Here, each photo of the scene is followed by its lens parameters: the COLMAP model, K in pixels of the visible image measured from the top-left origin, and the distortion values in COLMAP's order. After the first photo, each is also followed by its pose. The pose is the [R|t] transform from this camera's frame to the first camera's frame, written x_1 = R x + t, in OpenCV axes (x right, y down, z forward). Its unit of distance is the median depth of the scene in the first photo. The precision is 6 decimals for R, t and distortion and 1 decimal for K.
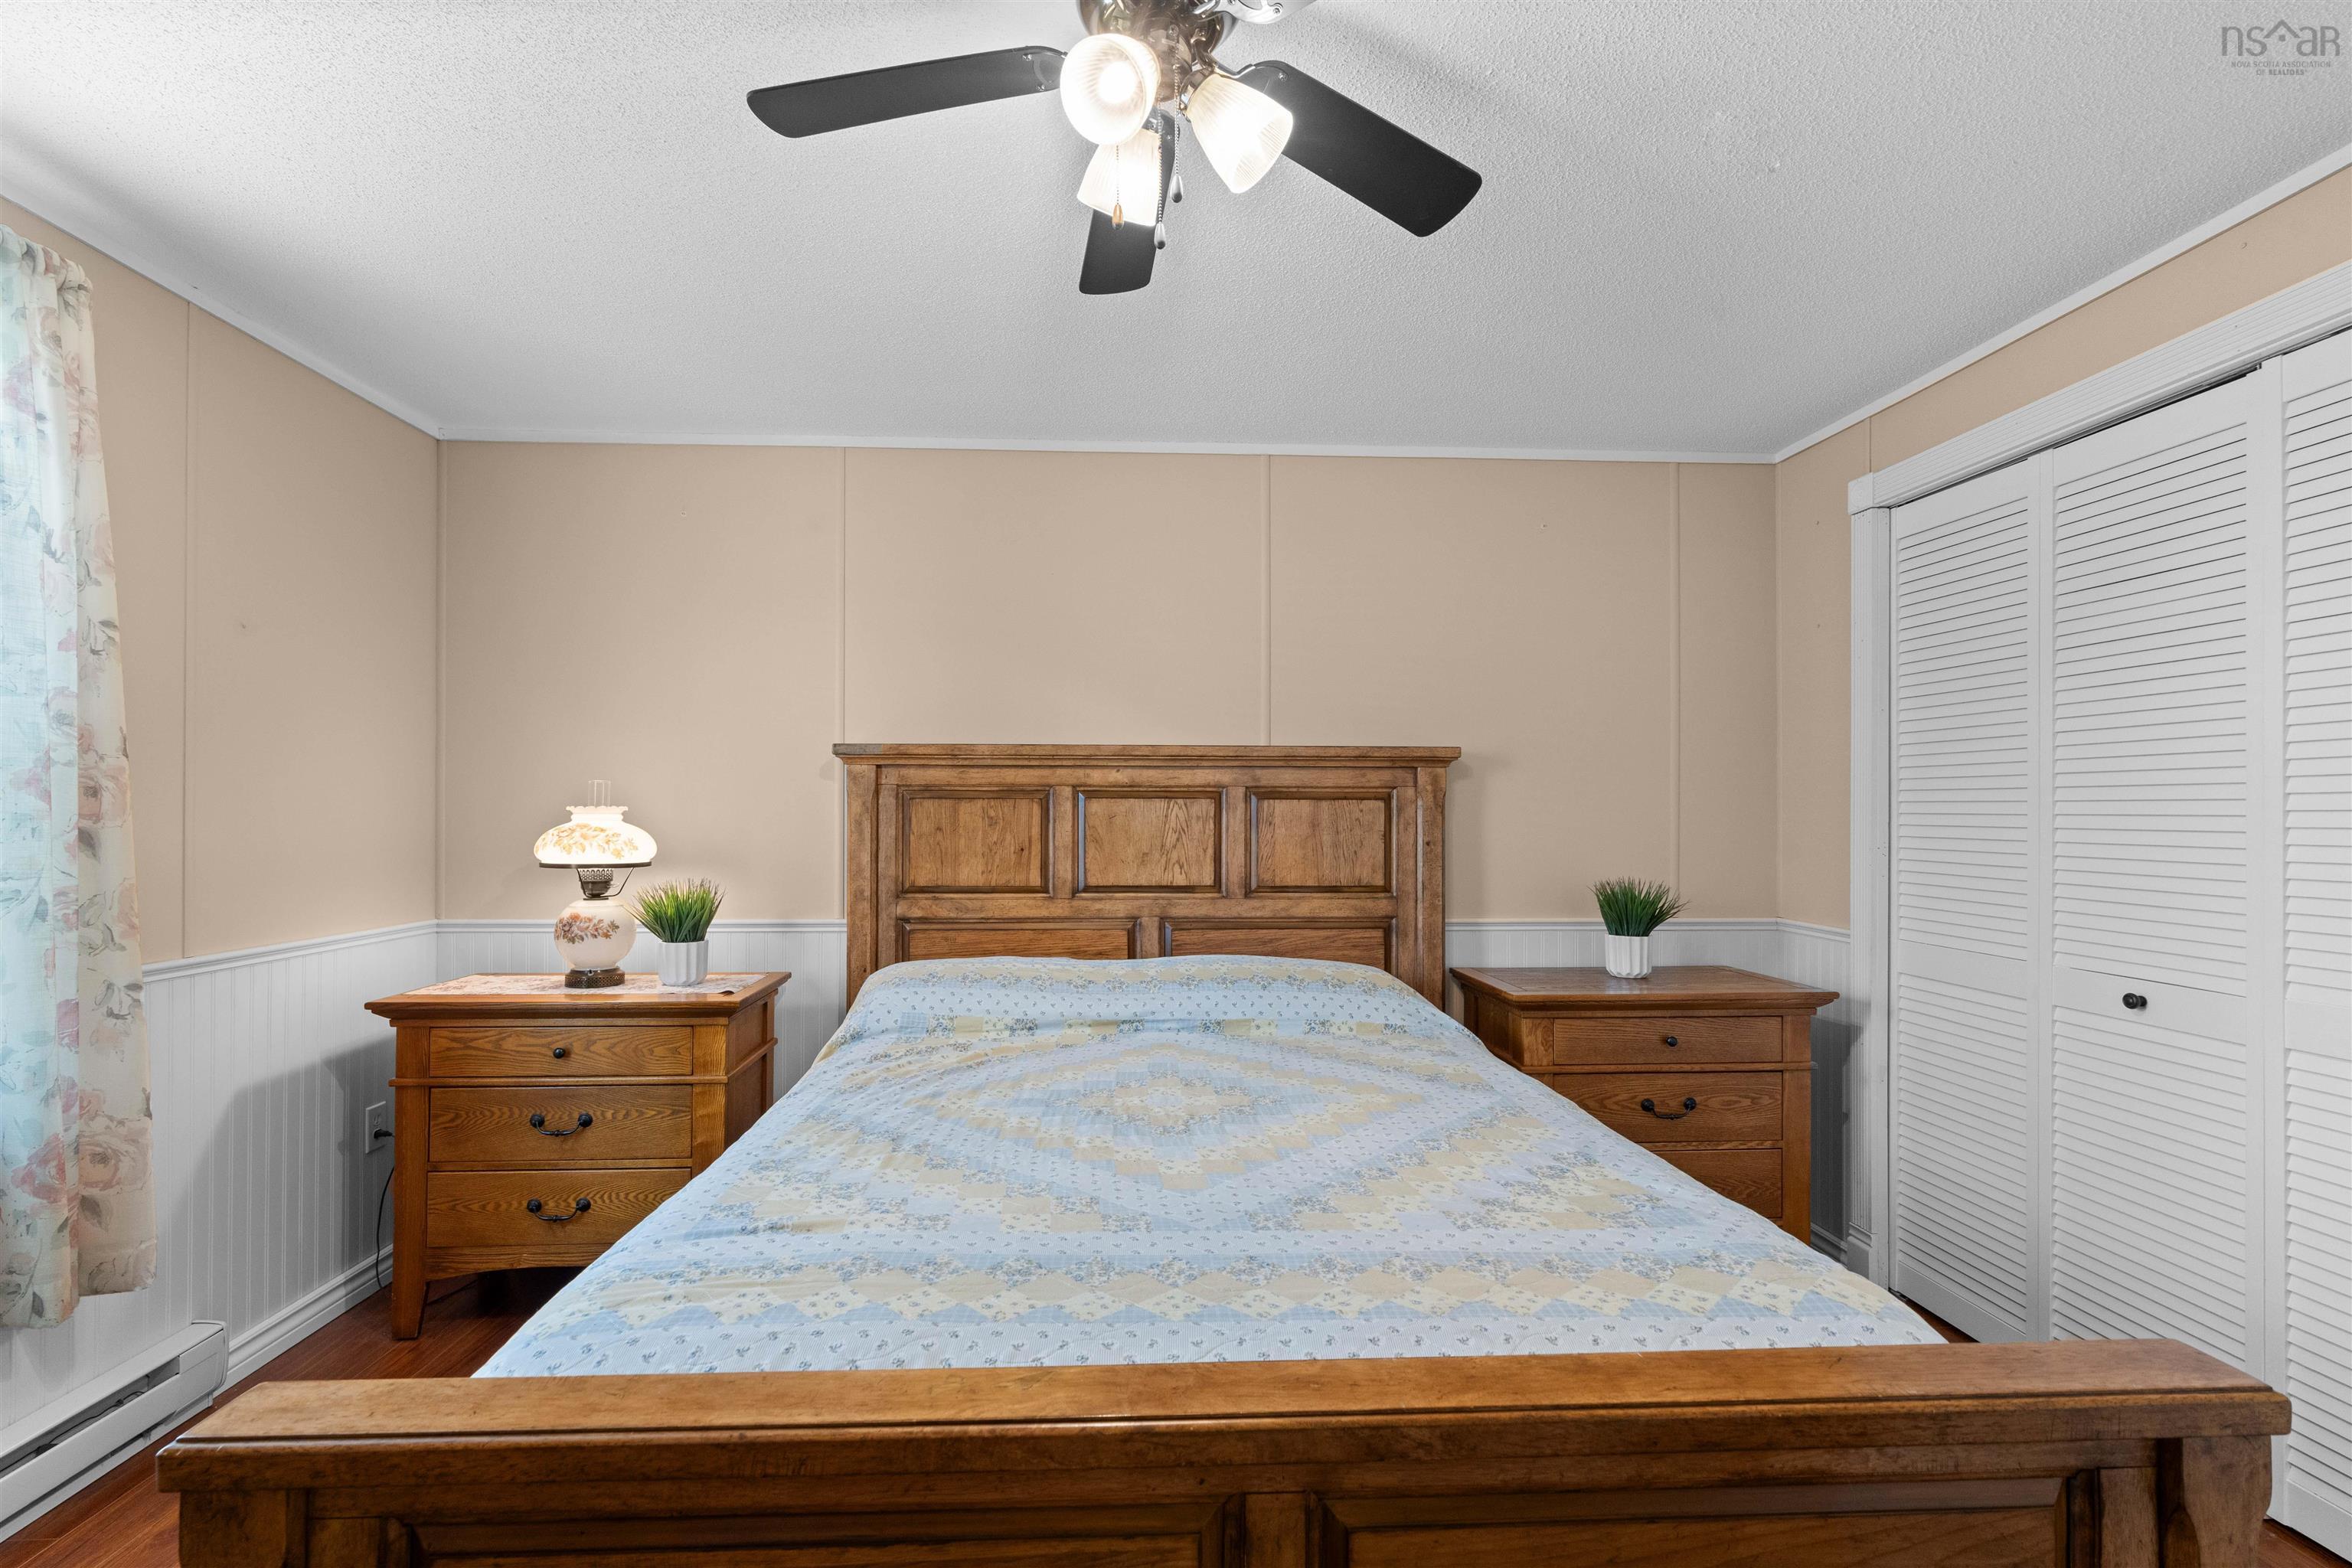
lens RADIAL K [[1077.4, 0, 1169.4], [0, 1077.4, 792.1], [0, 0, 1]] dist [-0.007596, 0.000584]
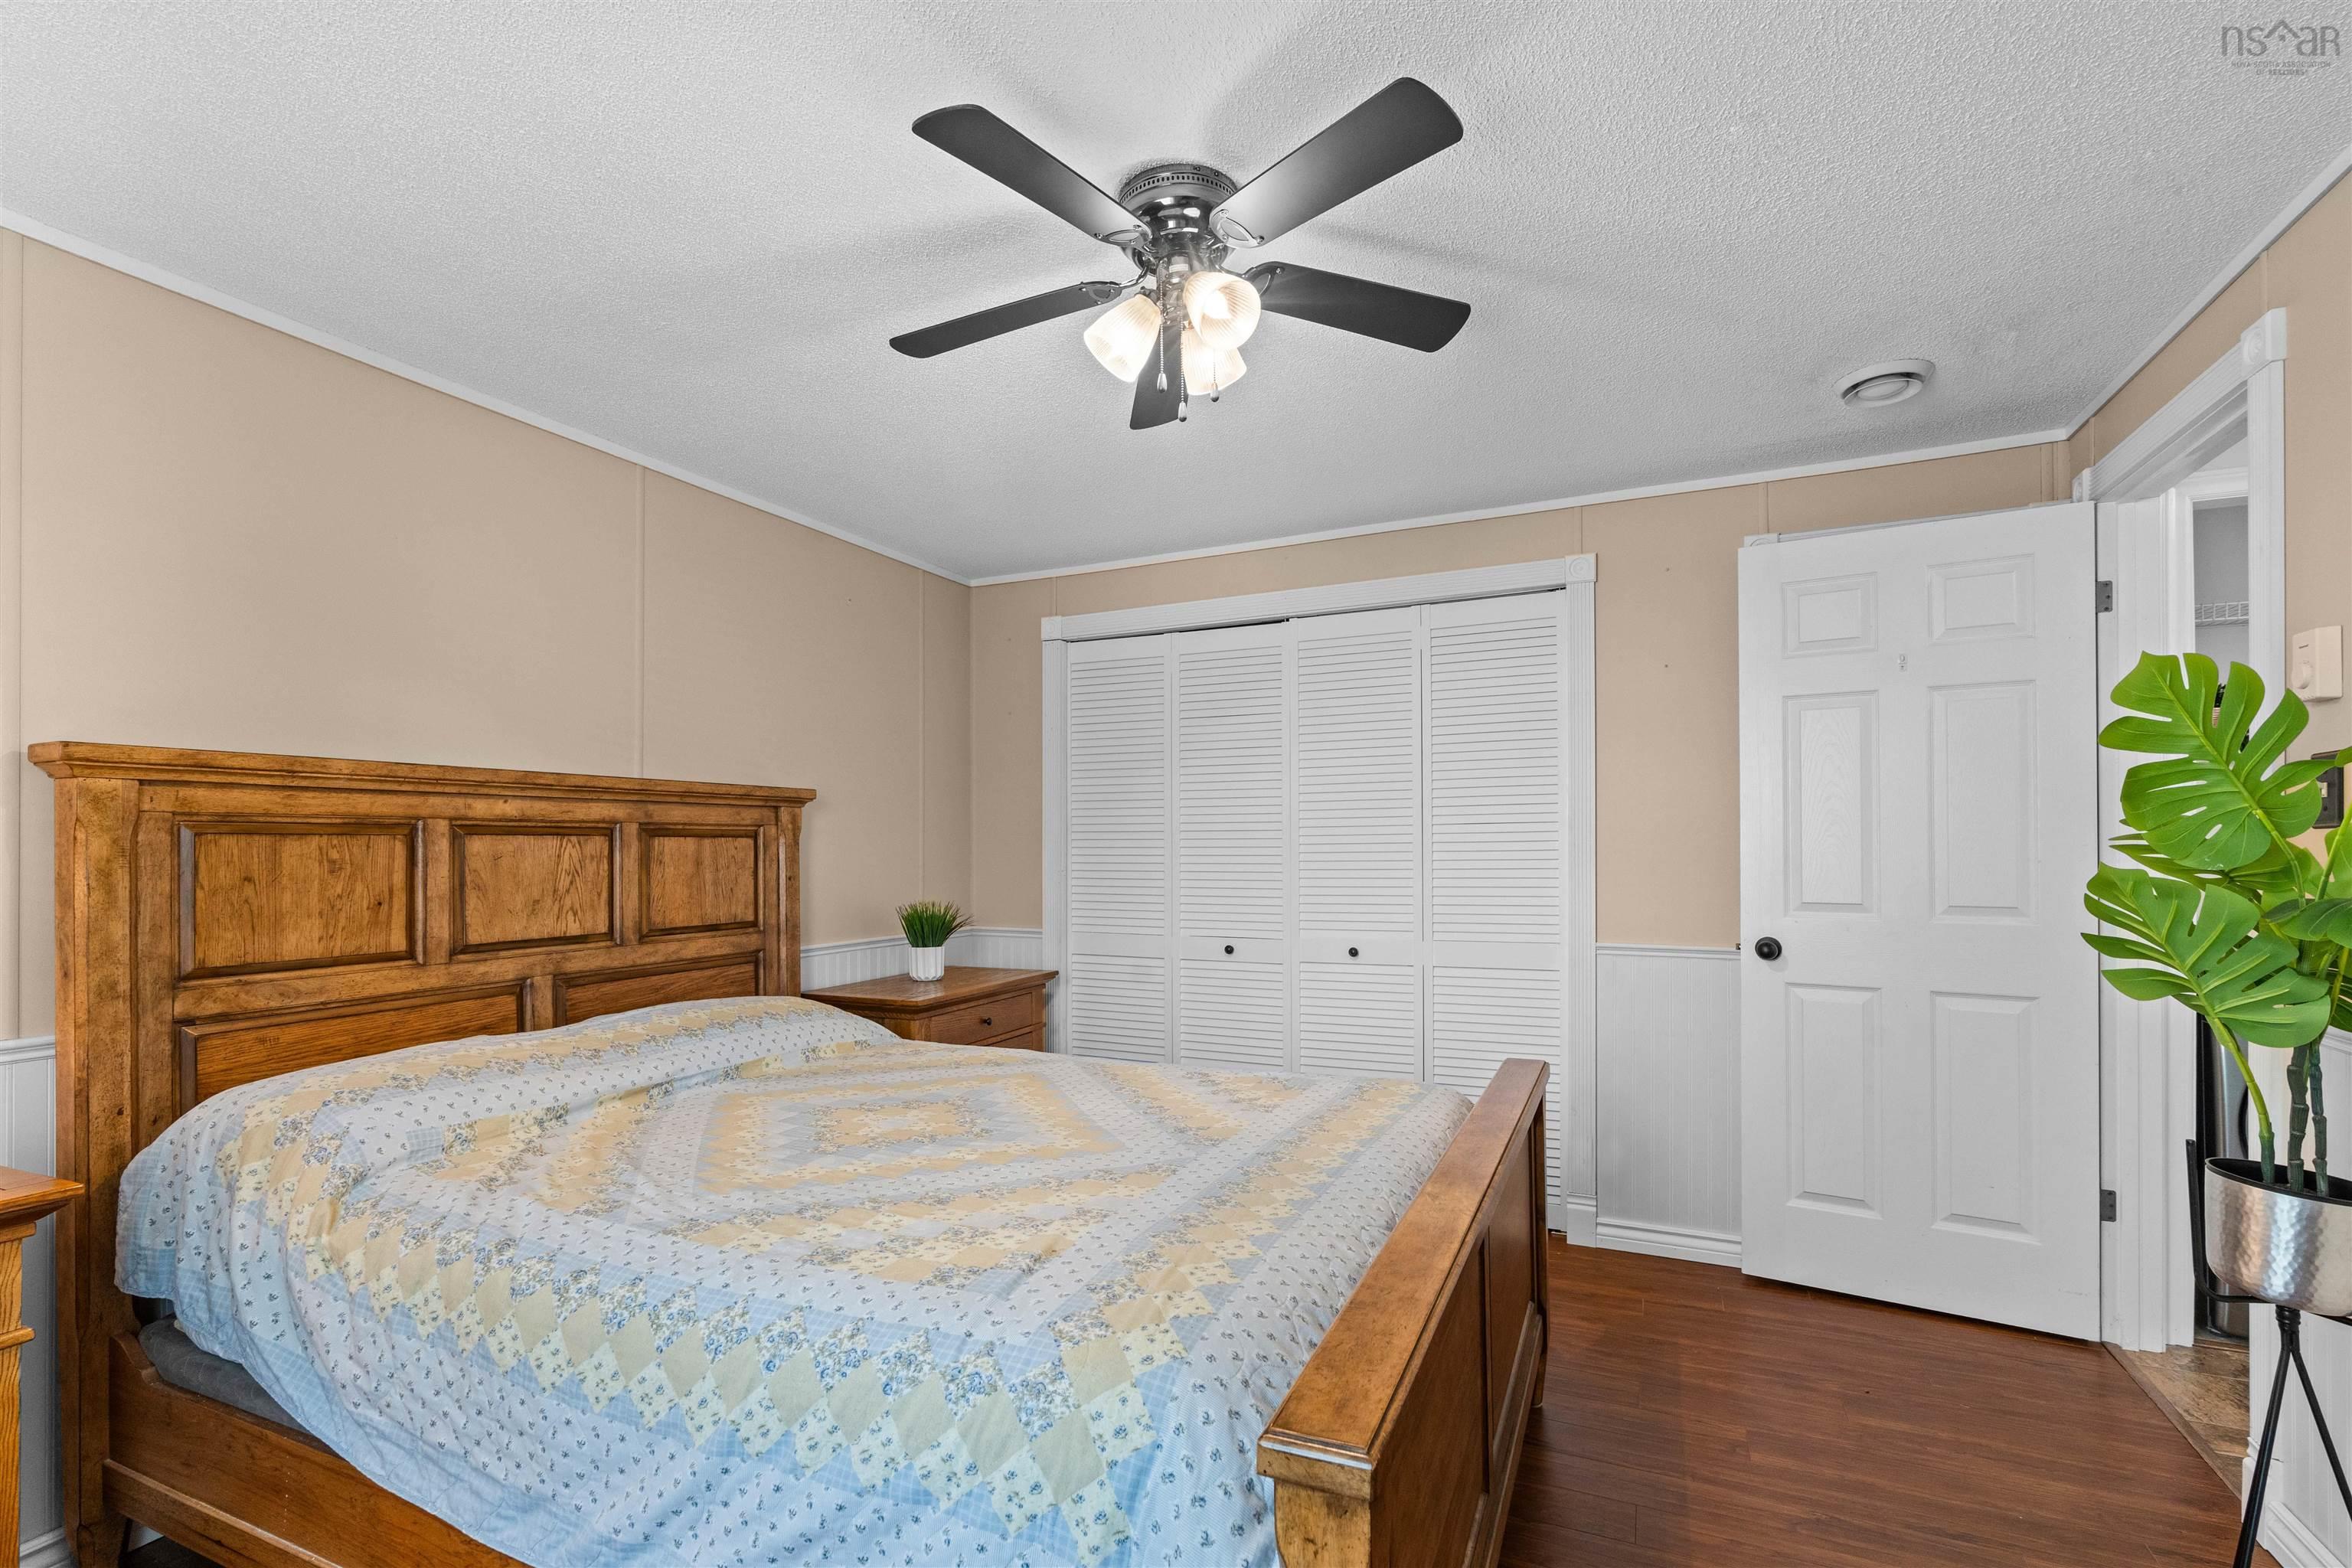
lens RADIAL K [[1061.5, 0, 1153.6], [0, 1061.5, 806.5], [0, 0, 1]] dist [-0.006996, 0.000828]
pose [[0.473102, 0.027297, 0.880585, -0.528676], [-0.008167, 0.999613, -0.026599, 0.001621], [-0.880970, 0.005392, 0.473142, 0.186703]]
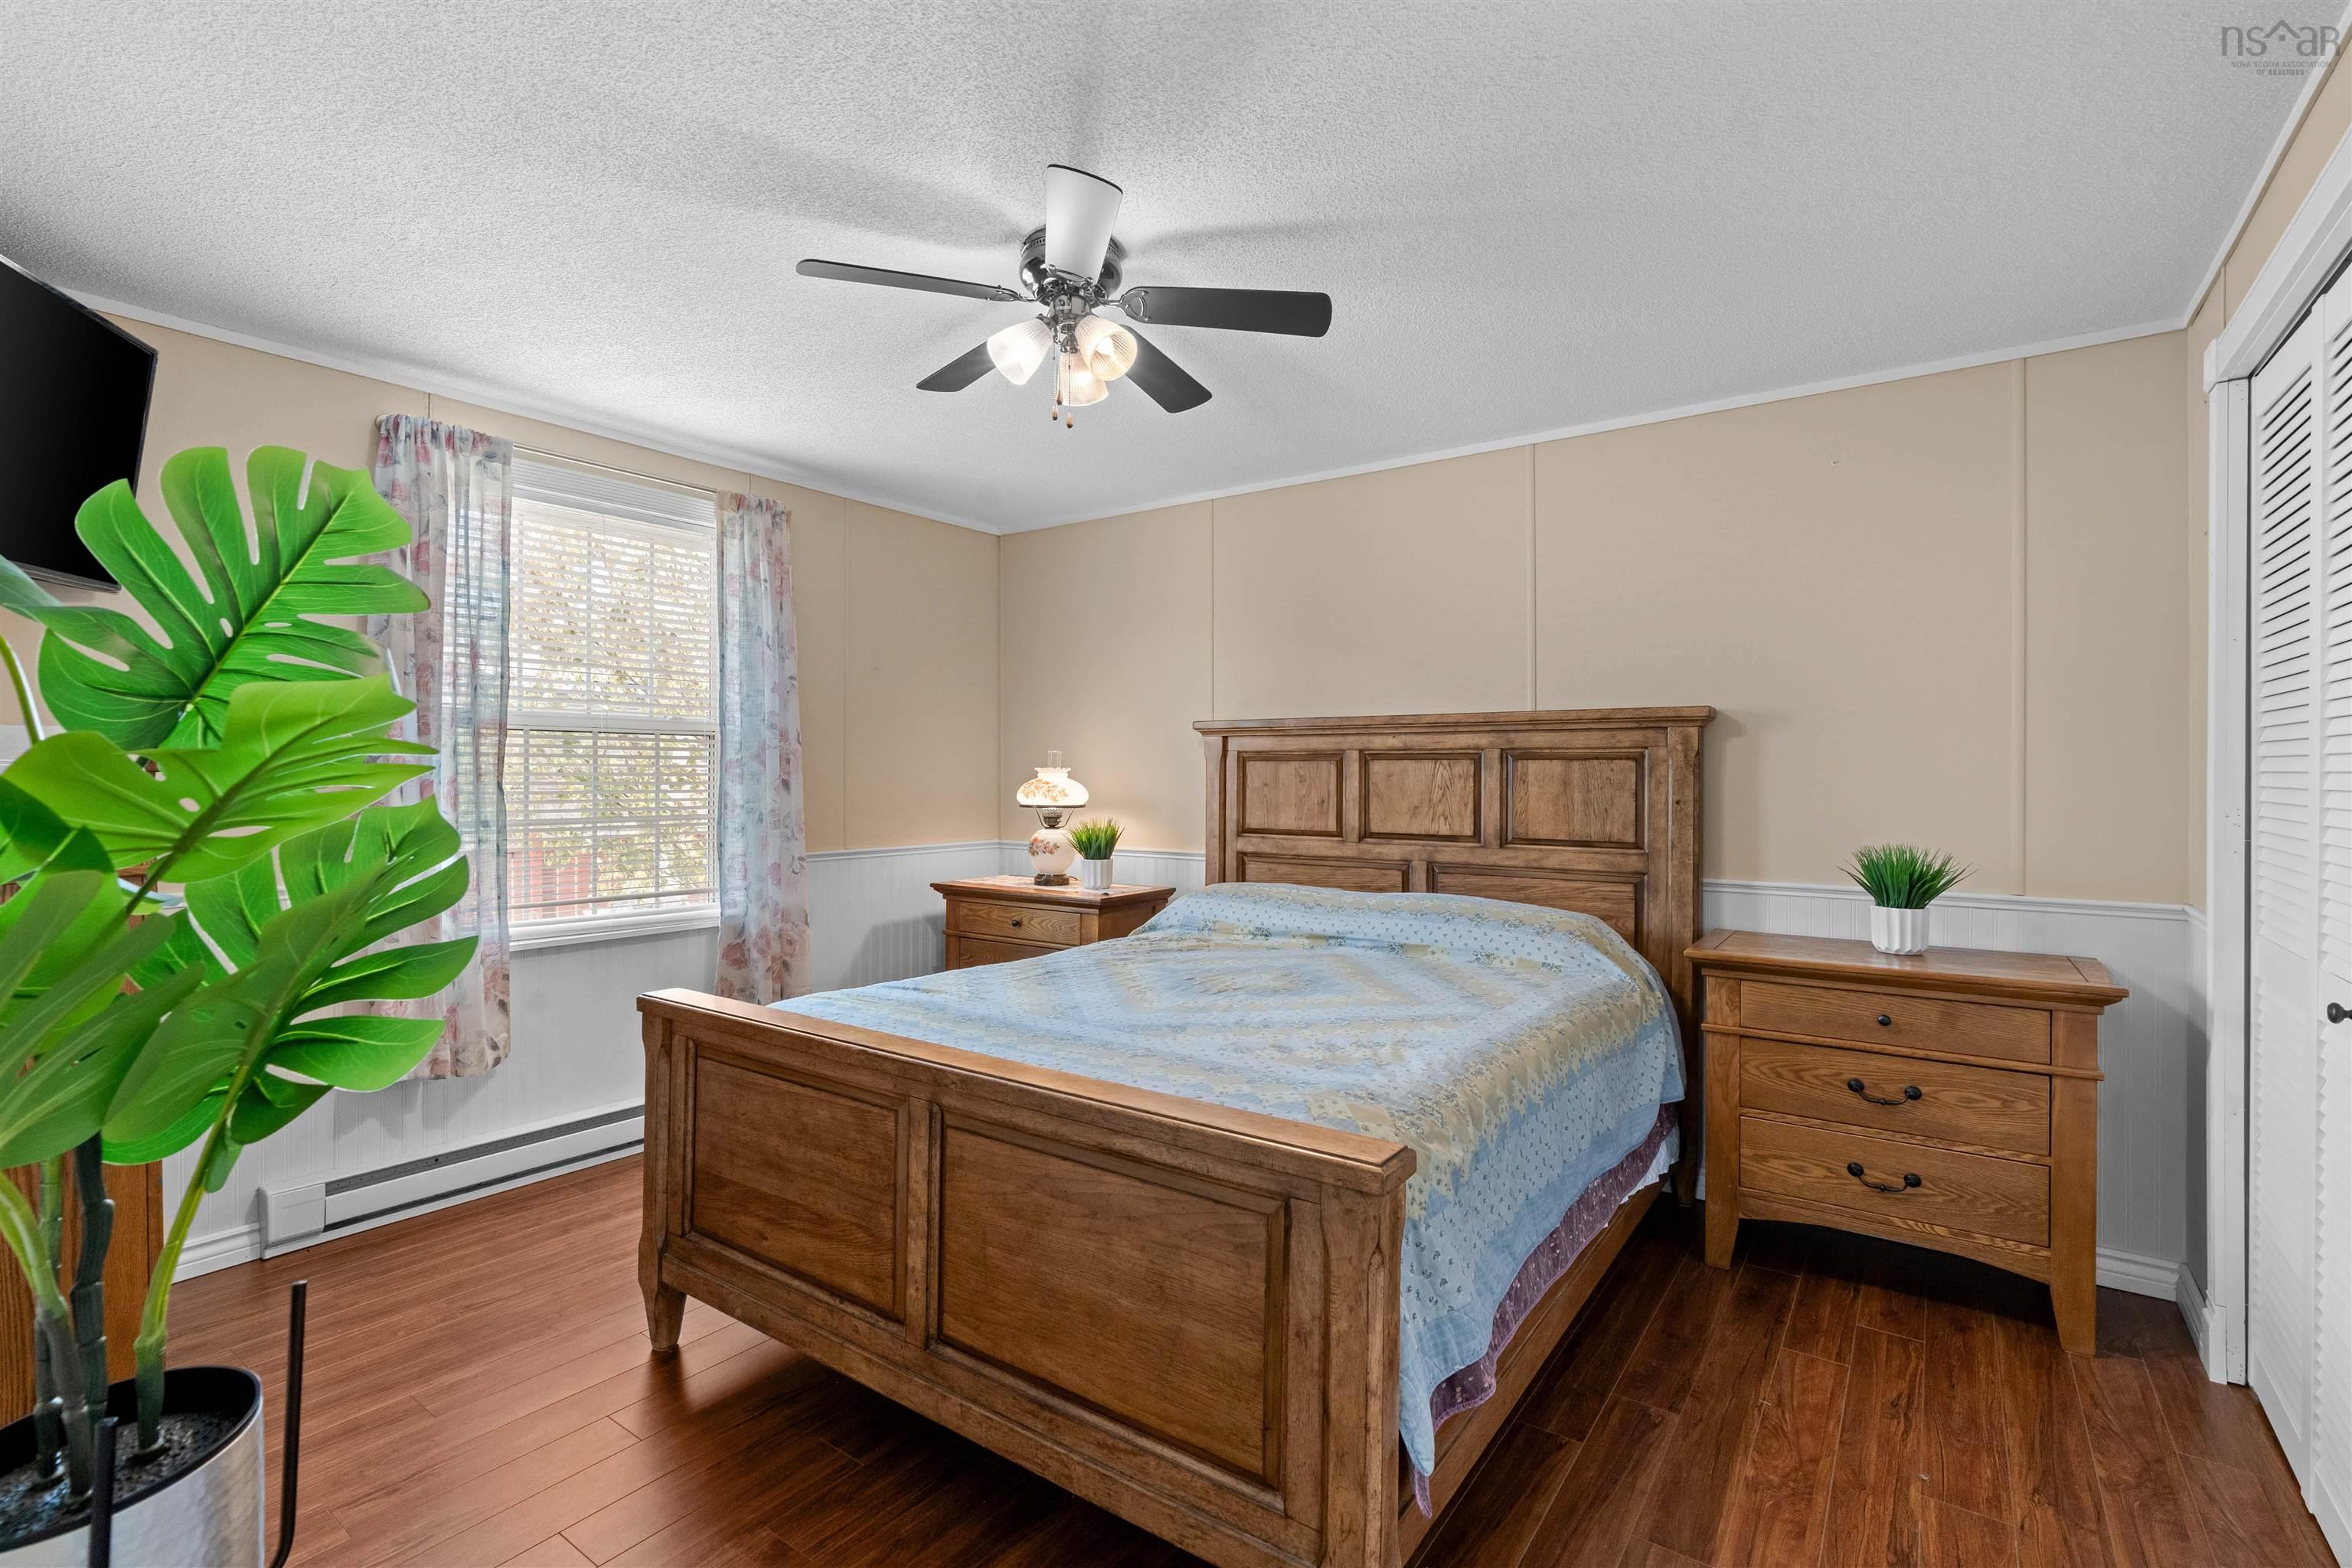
lens RADIAL K [[1092.2, 0, 1176.2], [0, 1092.2, 744.4], [0, 0, 1]] dist [-0.003463, 0.000132]
pose [[0.782591, -0.016009, -0.622331, 0.520478], [0.010169, 0.999865, -0.012932, 0.001802], [0.622453, 0.003792, 0.782648, -0.096820]]
